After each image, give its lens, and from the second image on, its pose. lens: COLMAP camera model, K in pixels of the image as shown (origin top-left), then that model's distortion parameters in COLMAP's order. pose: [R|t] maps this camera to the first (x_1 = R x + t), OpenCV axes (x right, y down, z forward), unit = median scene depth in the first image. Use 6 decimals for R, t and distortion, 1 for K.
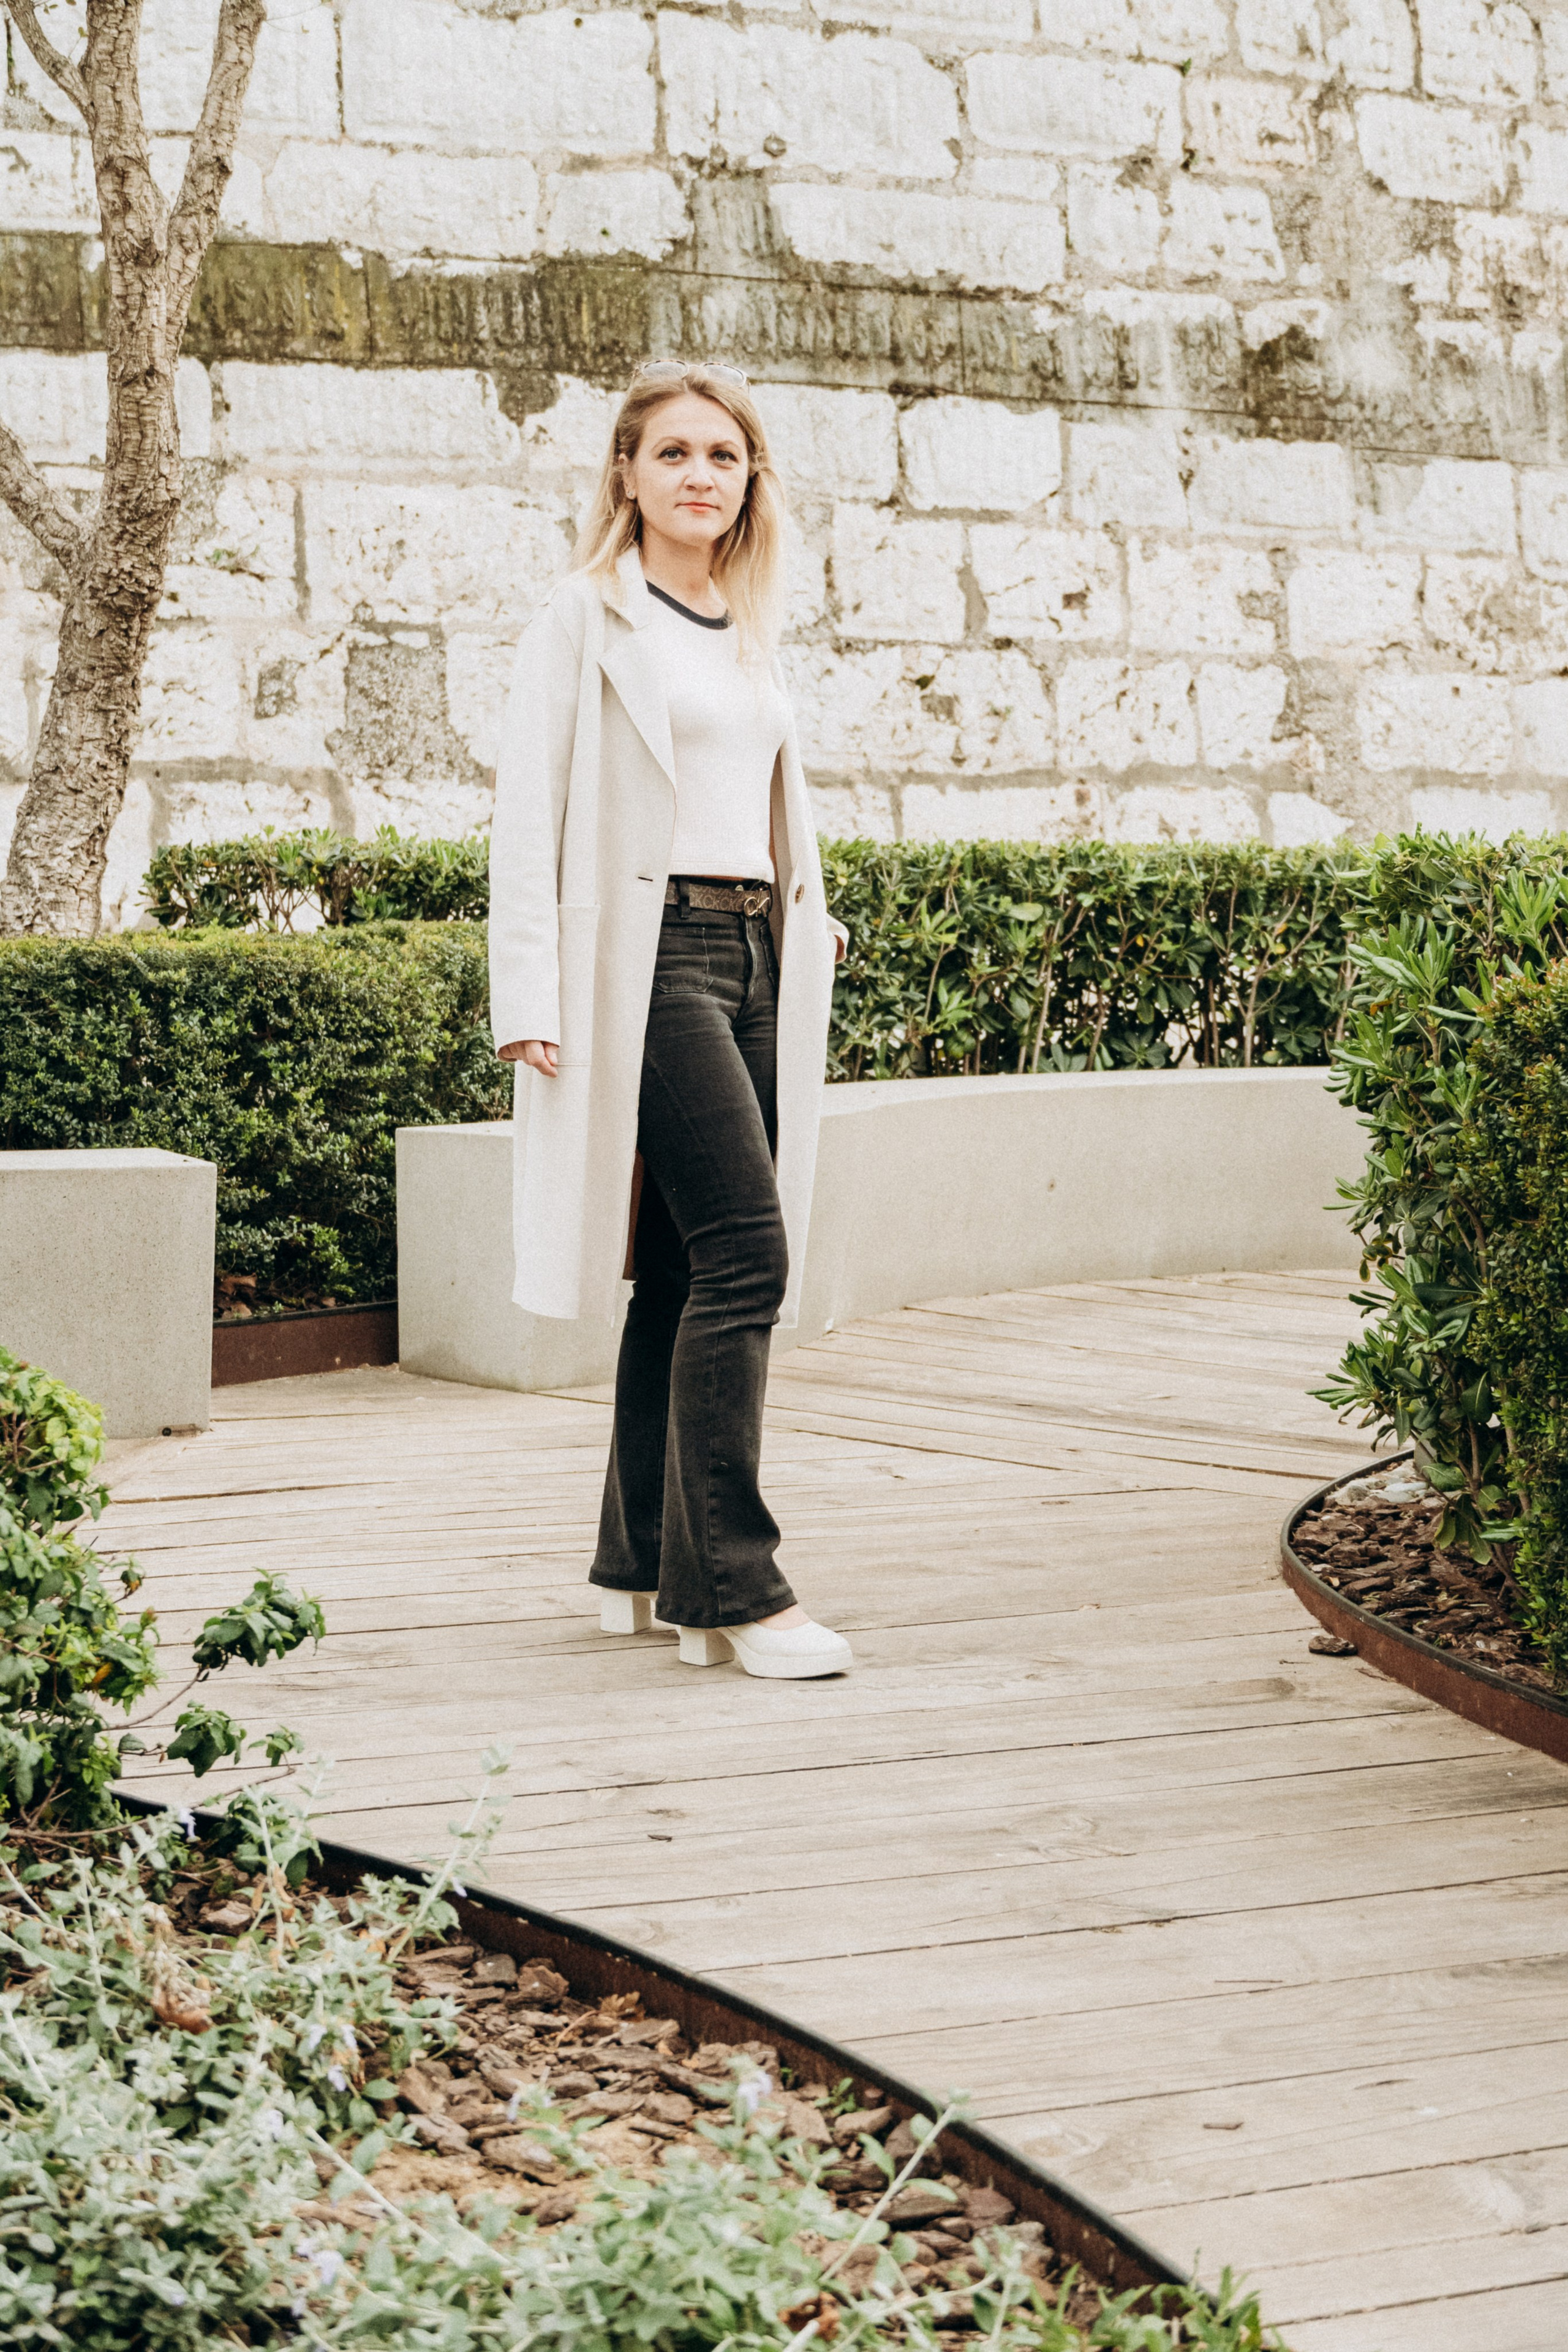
lens RADIAL K [[3772.2, 0, 776.7], [0, 3772.2, 1174.7], [0, 0, 1]] dist [0.020510, -0.001232]
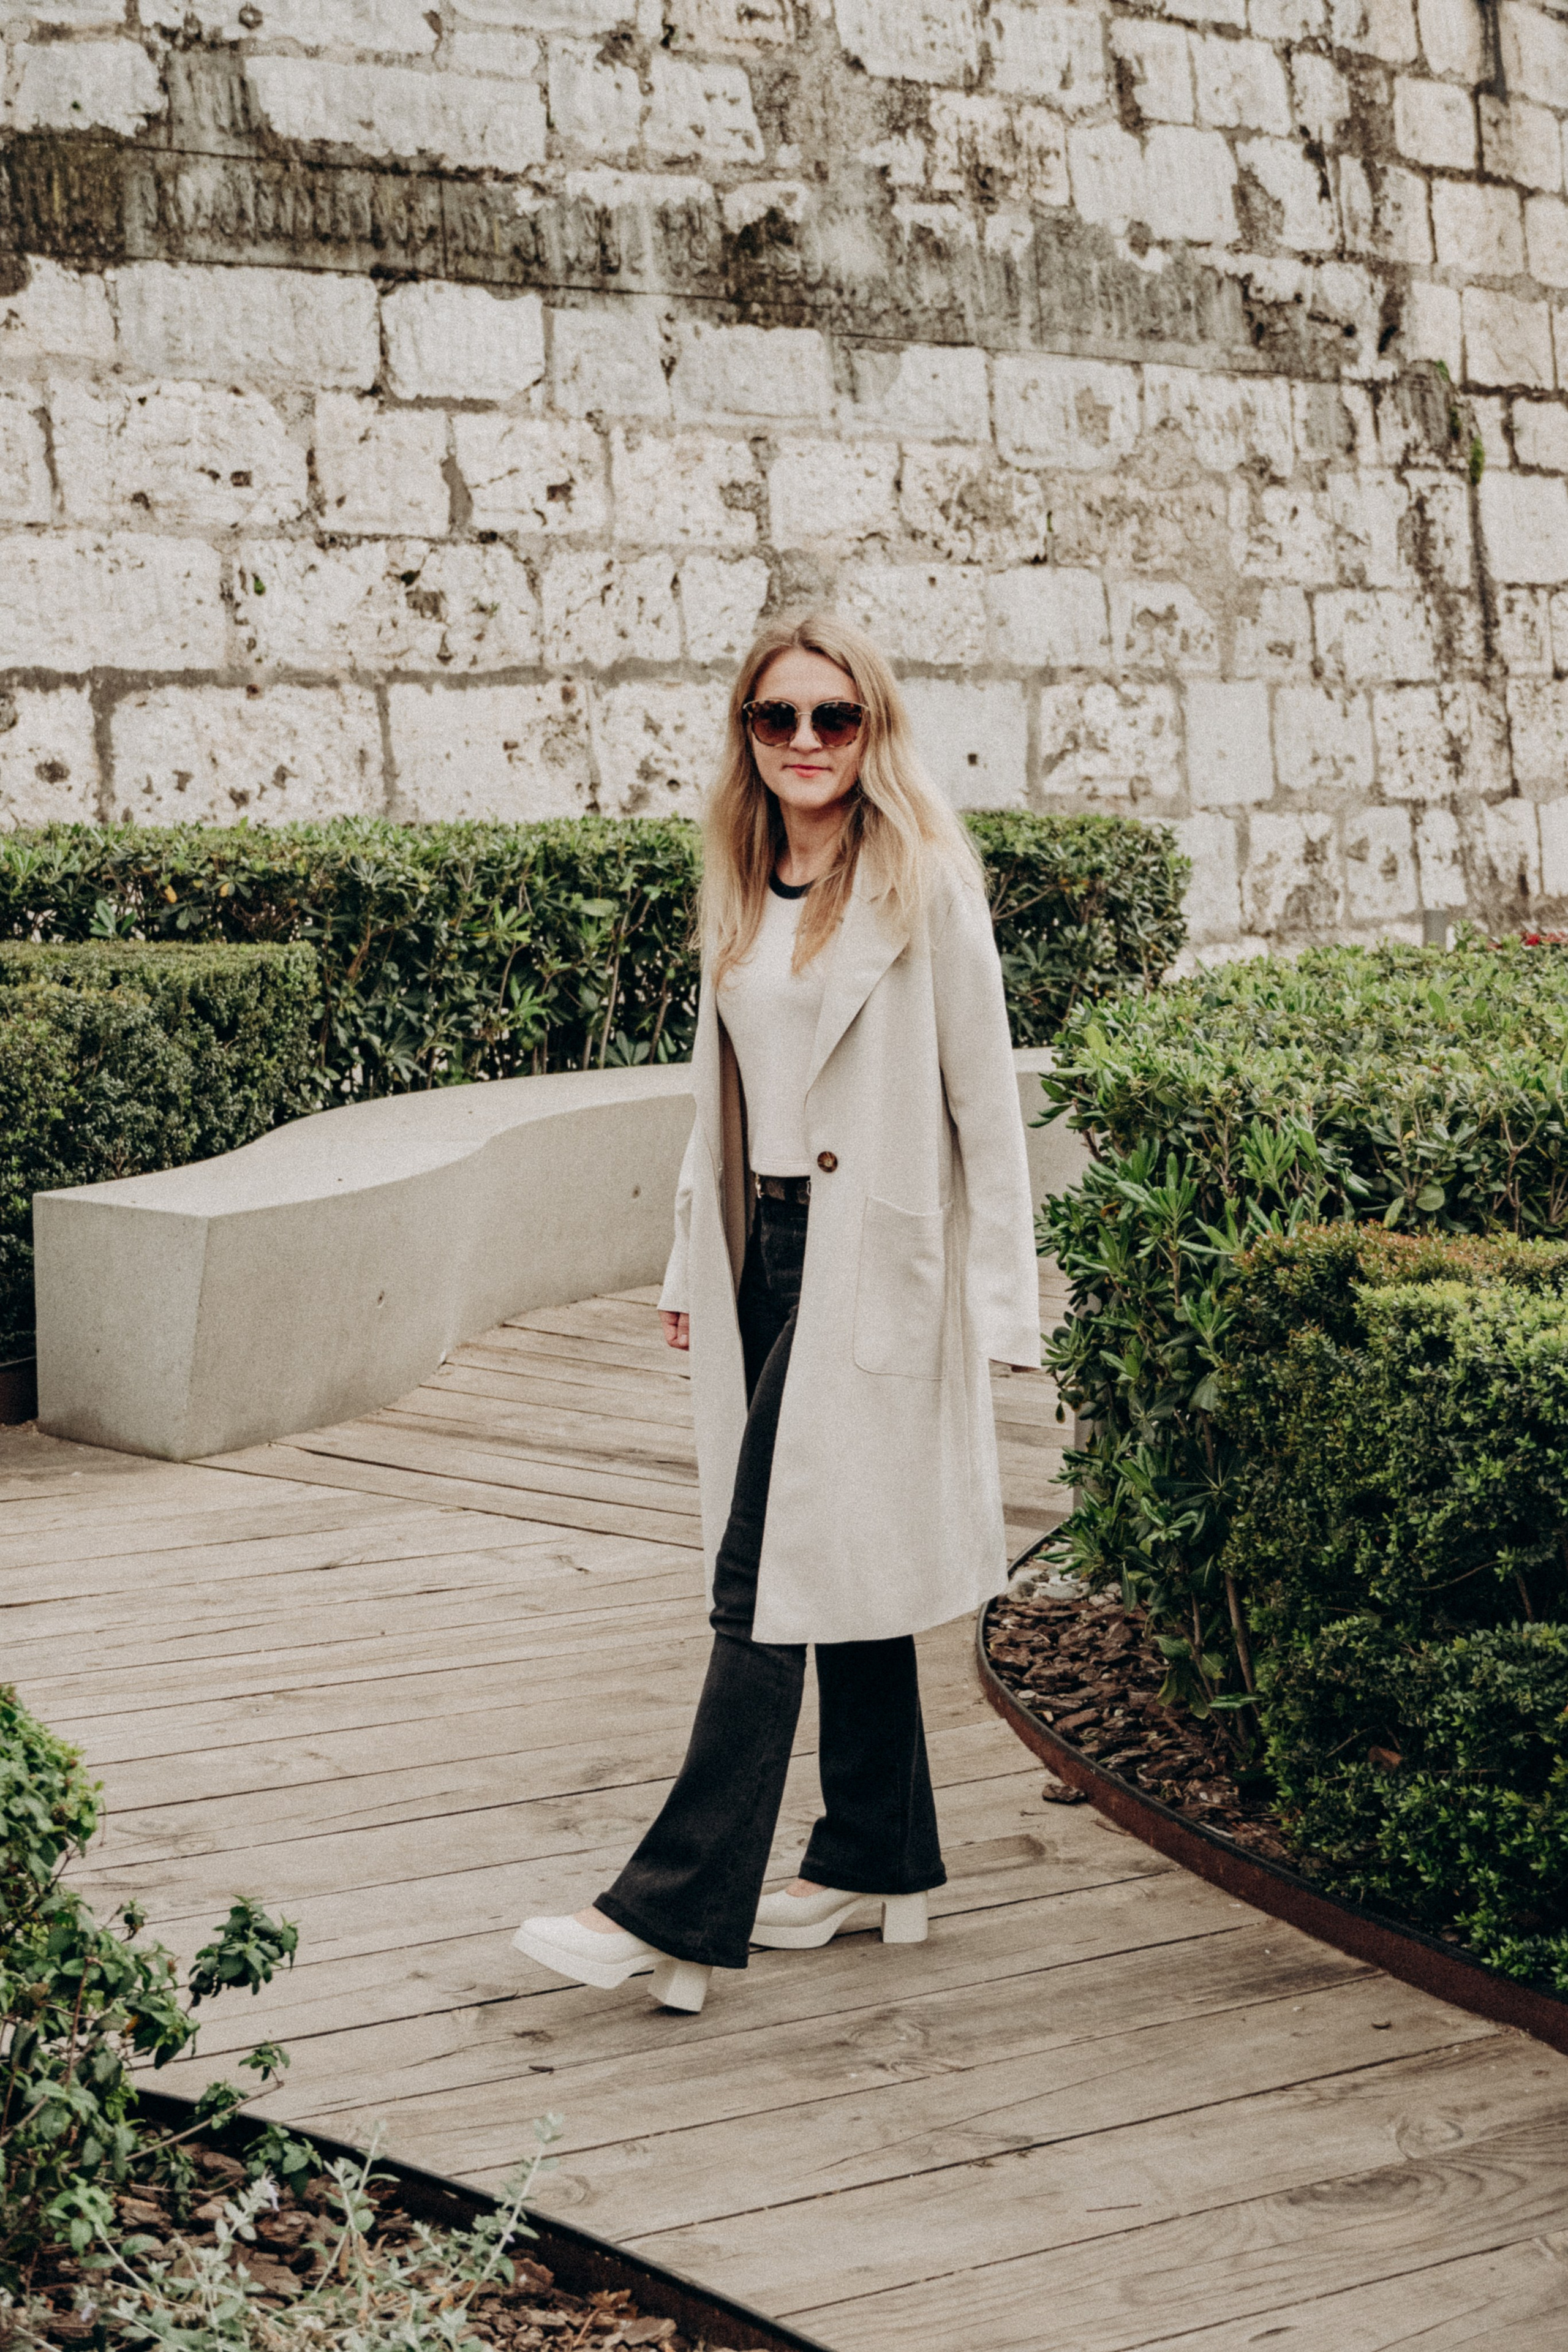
lens RADIAL K [[3946.2, 0, 781.3], [0, 3946.2, 1161.6], [0, 0, 1]] dist [0.040891, -0.157624]
pose [[0.985832, -0.011823, 0.167321, -0.041219], [0.001963, 0.998258, 0.058970, -0.042108], [-0.167727, -0.057806, 0.984137, -0.033692]]
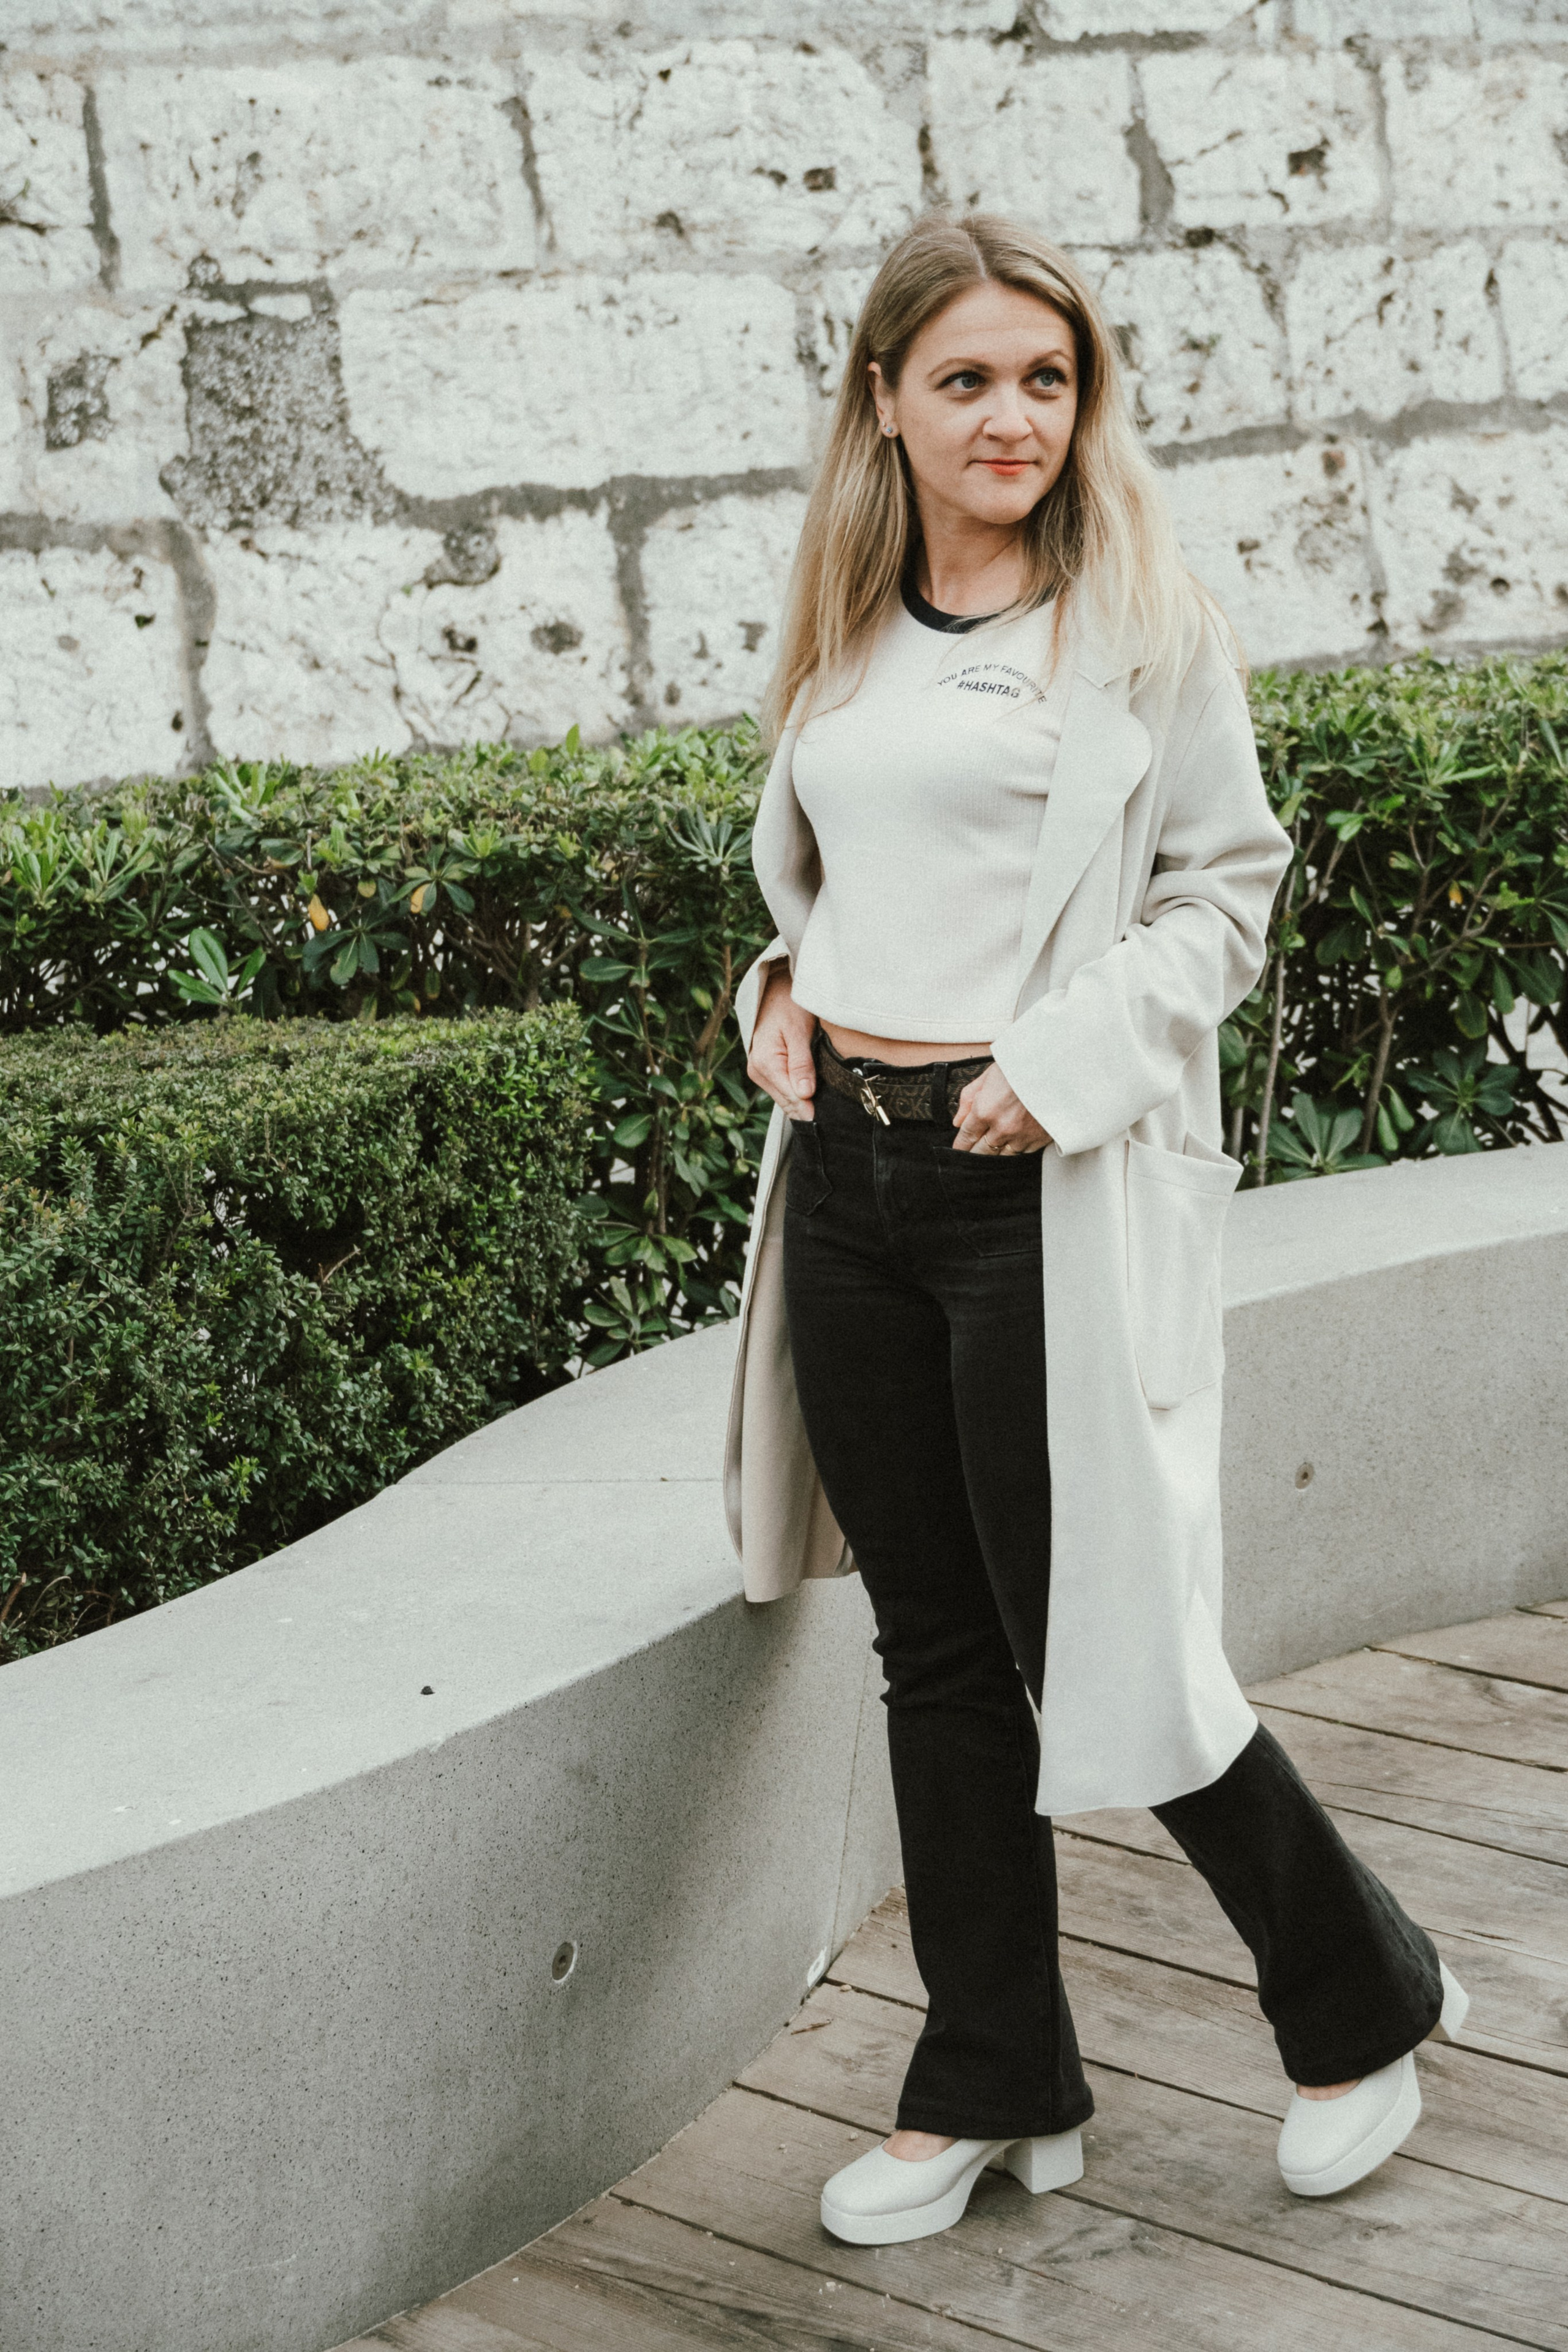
lens RADIAL K [[4036.1, 0, 786.7], [0, 4036.1, 1156.2], [0, 0, 1]] dist [0.046727, -0.179725]
pose [[0.996083, -0.059370, -0.065524, 0.026616], [0.065416, 0.993388, 0.094351, -0.056629], [0.059489, -0.098267, 0.993380, 0.298989]]
